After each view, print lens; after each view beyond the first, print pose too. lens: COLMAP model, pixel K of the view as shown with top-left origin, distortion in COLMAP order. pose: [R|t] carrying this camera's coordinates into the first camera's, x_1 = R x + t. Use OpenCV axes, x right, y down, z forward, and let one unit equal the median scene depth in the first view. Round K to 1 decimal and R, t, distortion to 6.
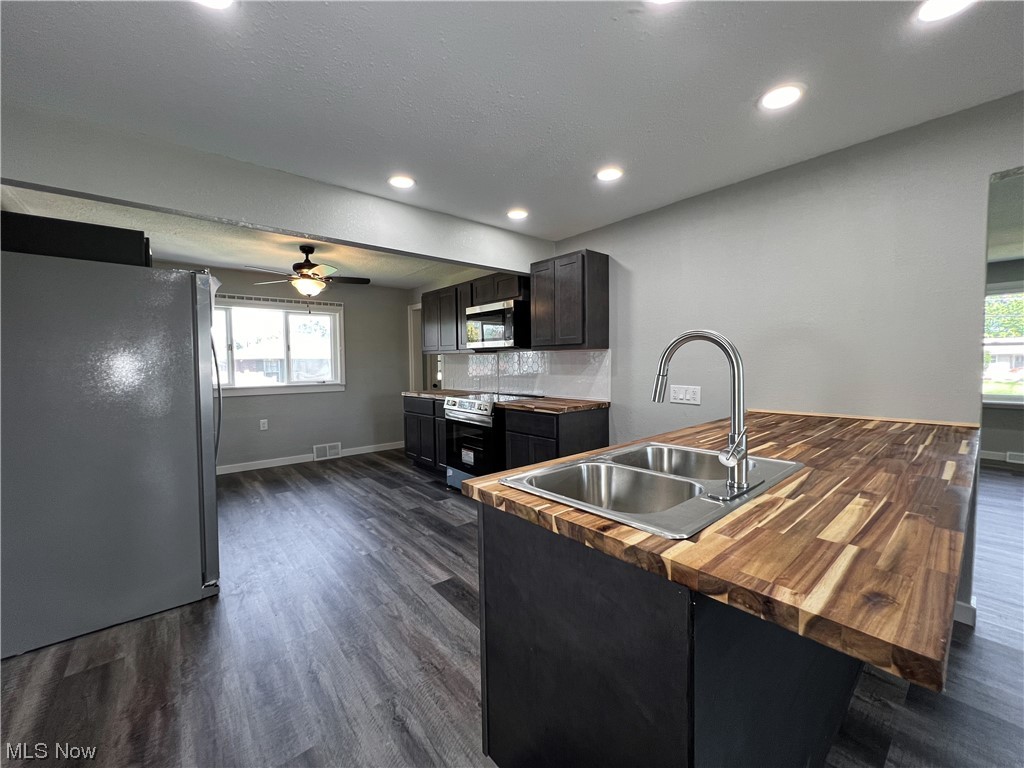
lens RADIAL K [[409.4, 0, 513.6], [0, 409.4, 379.9], [0, 0, 1]] dist [0.003095, -0.000099]
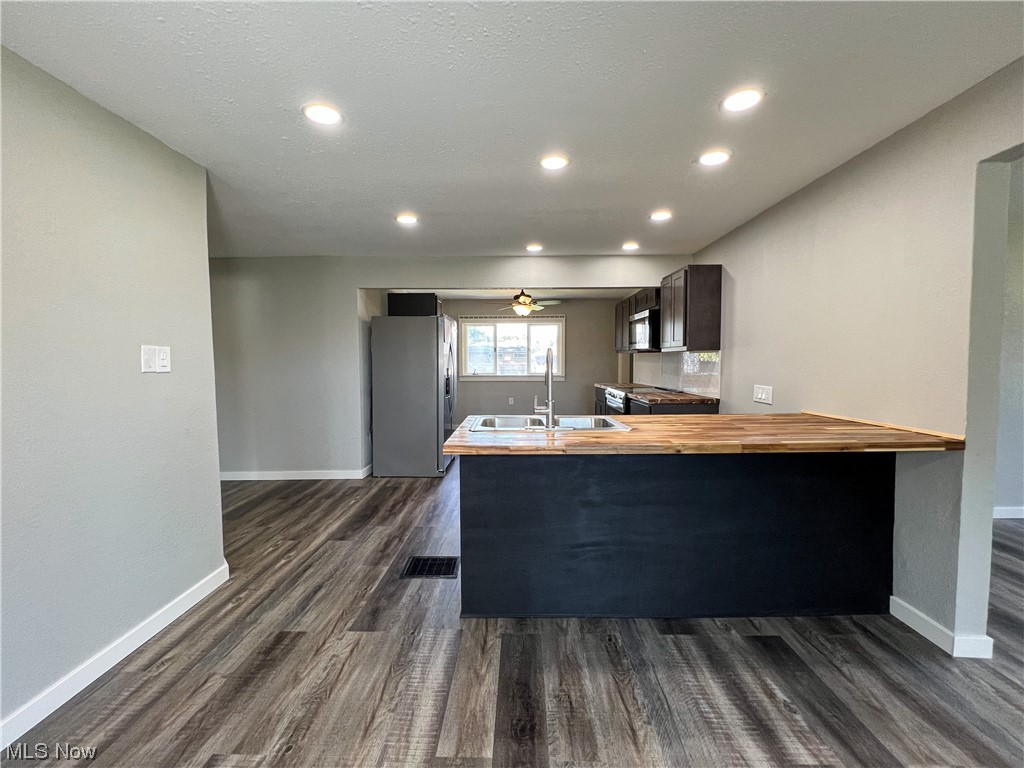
lens RADIAL K [[409.4, 0, 506.8], [0, 409.4, 375.9], [0, 0, 1]] dist [0.003095, -0.000099]
pose [[0.752402, 0.033439, -0.657855, 0.466446], [-0.032830, 0.999373, 0.013250, -0.002876], [0.657886, 0.011628, 0.753028, -0.173240]]
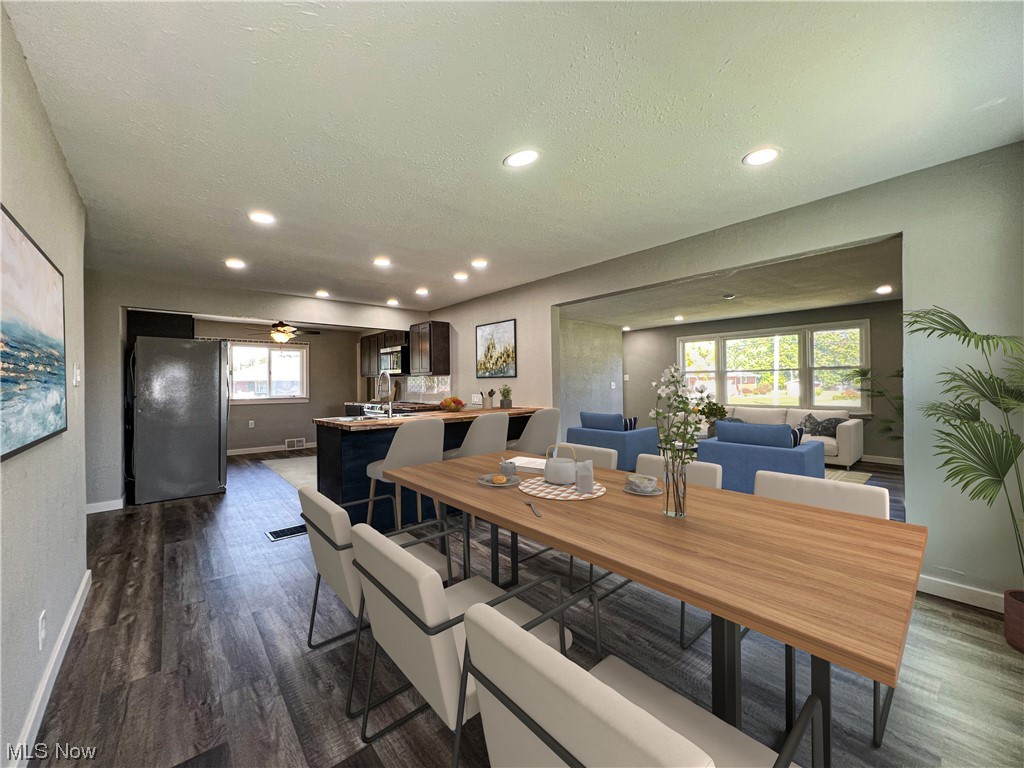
lens RADIAL K [[402.8, 0, 509.3], [0, 402.8, 381.4], [0, 0, 1]] dist [-0.000120, -0.000050]
pose [[0.999900, 0.000070, 0.014111, 0.413550], [0.000643, 0.998720, -0.050579, 0.035632], [-0.014097, 0.050583, 0.998620, -0.654034]]
